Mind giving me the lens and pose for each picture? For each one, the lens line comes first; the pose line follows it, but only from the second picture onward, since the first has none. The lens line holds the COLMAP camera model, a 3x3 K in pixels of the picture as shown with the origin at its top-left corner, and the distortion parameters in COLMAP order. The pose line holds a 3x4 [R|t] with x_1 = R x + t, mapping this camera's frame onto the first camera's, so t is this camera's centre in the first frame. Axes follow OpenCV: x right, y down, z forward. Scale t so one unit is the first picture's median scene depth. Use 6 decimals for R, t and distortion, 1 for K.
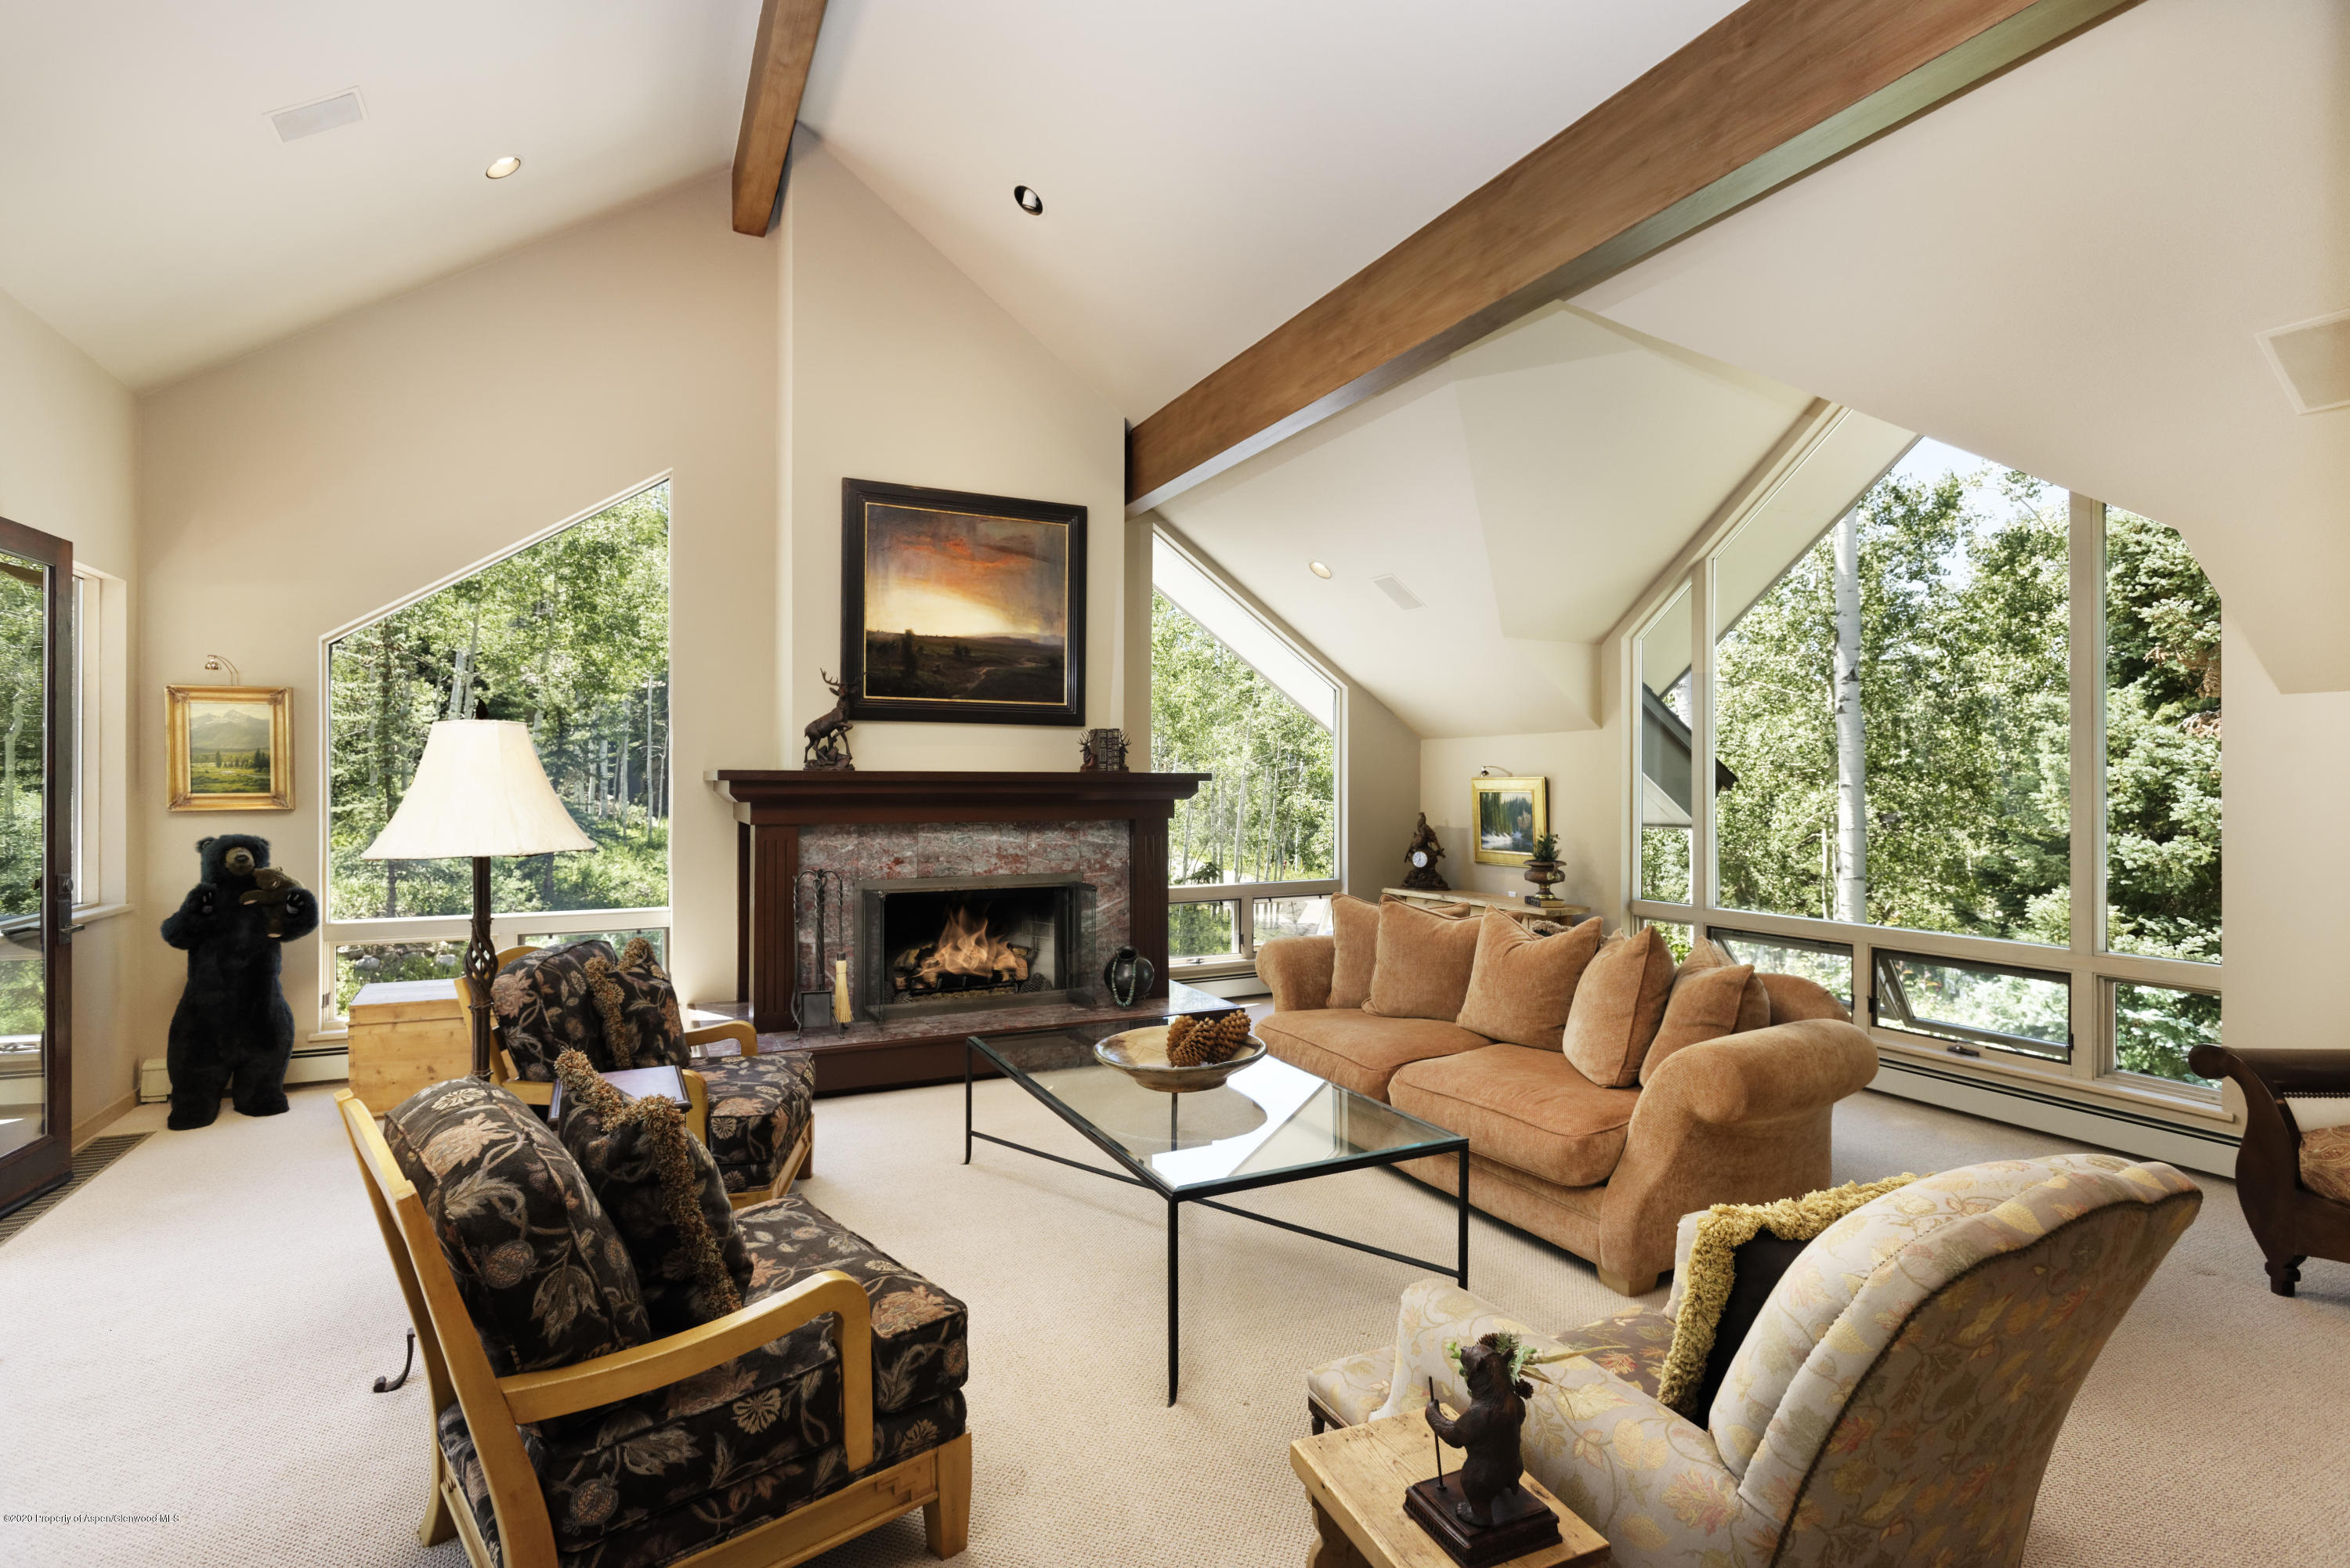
lens RADIAL K [[1118.3, 0, 1169.7], [0, 1118.3, 781.0], [0, 0, 1]] dist [-0.007570, 0.002913]
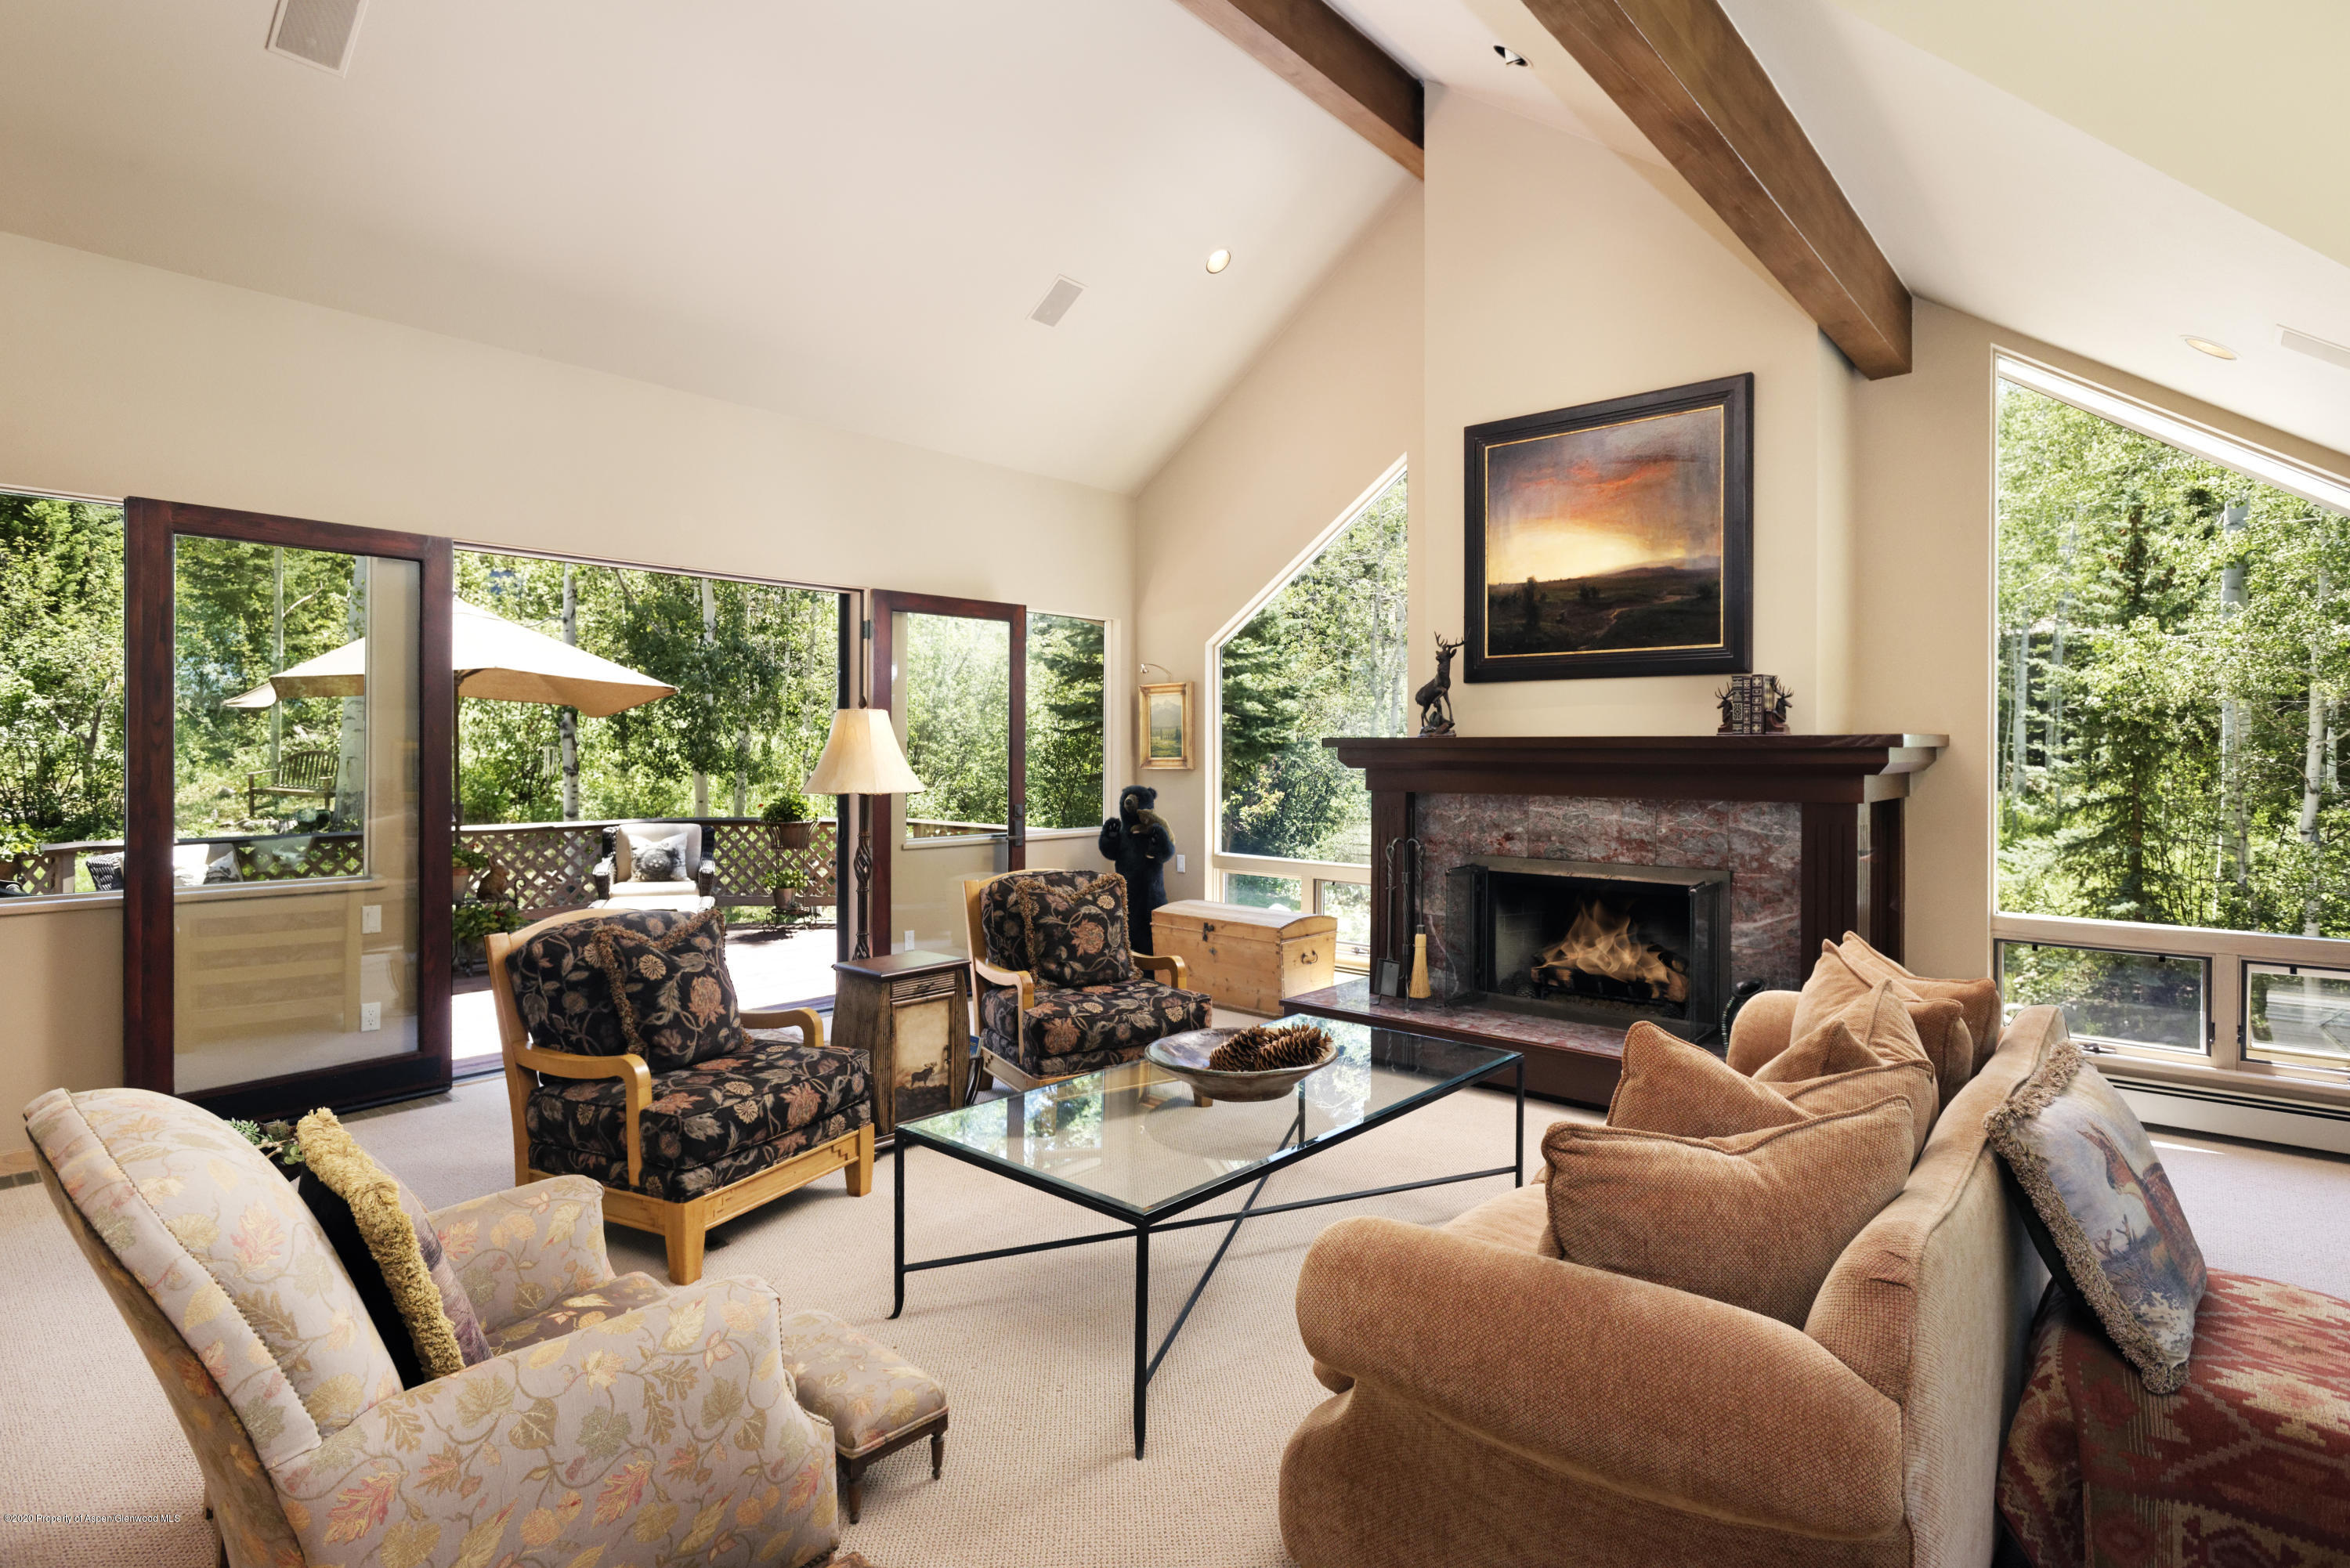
lens RADIAL K [[1175.3, 0, 1174.0], [0, 1175.3, 764.0], [0, 0, 1]] dist [-0.030618, -0.000972]
pose [[0.385768, 0.009390, -0.922548, 0.502016], [-0.001563, 0.999953, 0.009525, 0.004181], [0.922595, -0.002233, 0.385764, 0.370330]]
